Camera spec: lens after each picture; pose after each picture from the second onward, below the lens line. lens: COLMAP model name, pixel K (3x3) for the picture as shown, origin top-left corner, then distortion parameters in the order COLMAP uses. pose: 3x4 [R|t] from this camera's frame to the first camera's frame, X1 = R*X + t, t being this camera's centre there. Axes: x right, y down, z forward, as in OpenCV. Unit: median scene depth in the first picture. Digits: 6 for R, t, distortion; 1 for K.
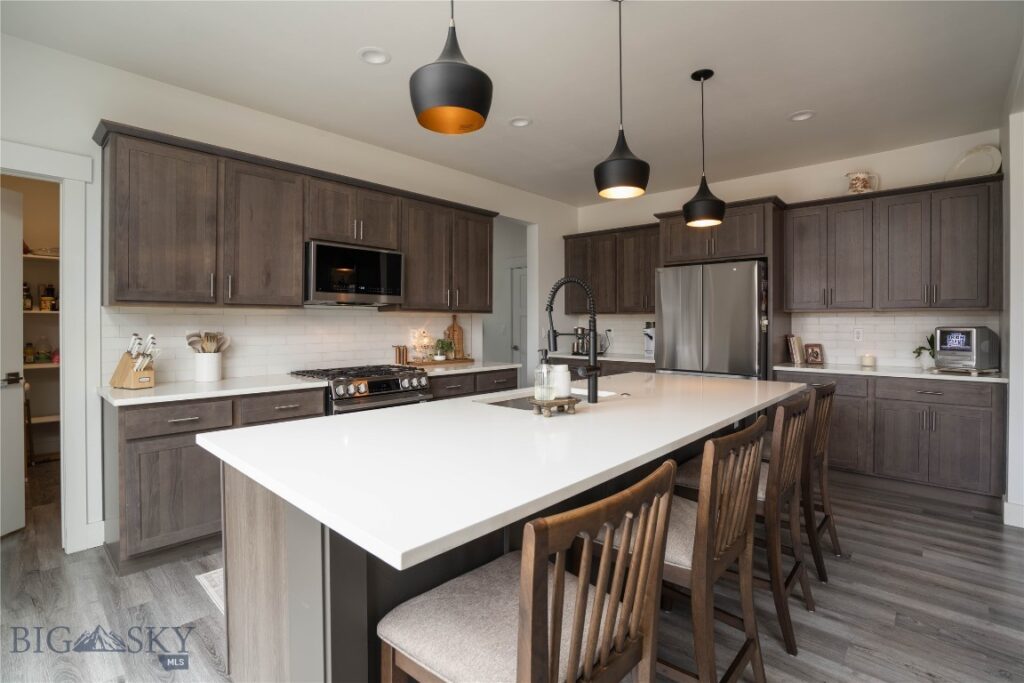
lens RADIAL K [[481.0, 0, 507.9], [0, 481.0, 330.1], [0, 0, 1]] dist [-0.001036, -0.000098]
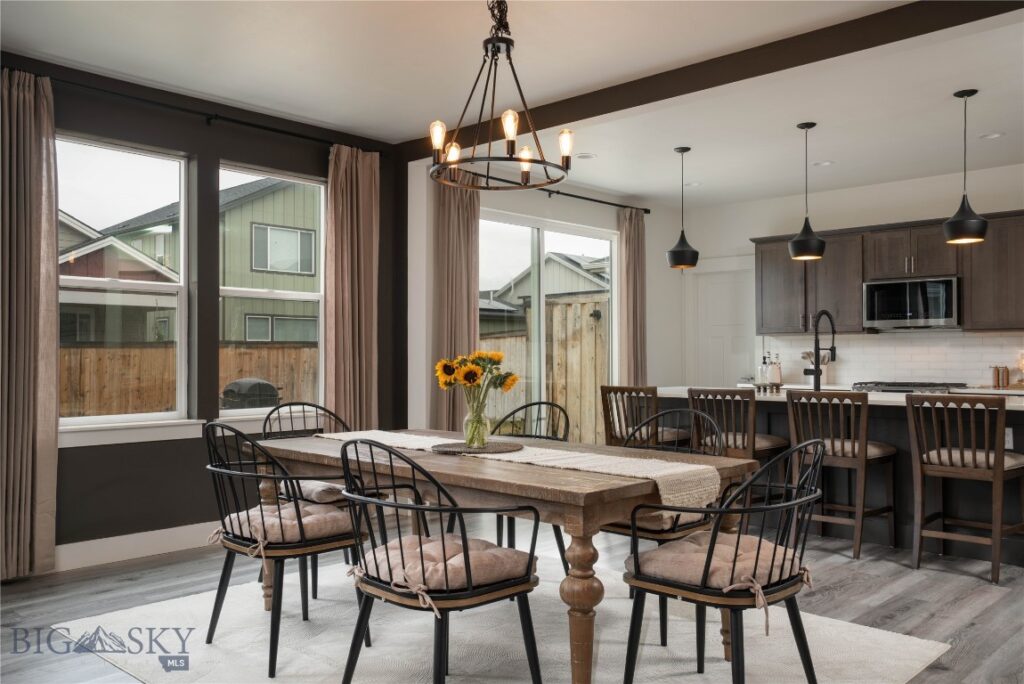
lens RADIAL K [[819.2, 0, 512.0], [0, 819.2, 342.0], [0, 0, 1]] dist [0.104457, 0.003843]
pose [[-0.022503, -0.014364, -0.999644, 1.880889], [-0.009073, 0.999859, -0.014163, 0.020099], [0.999706, 0.008751, -0.022631, 0.075027]]
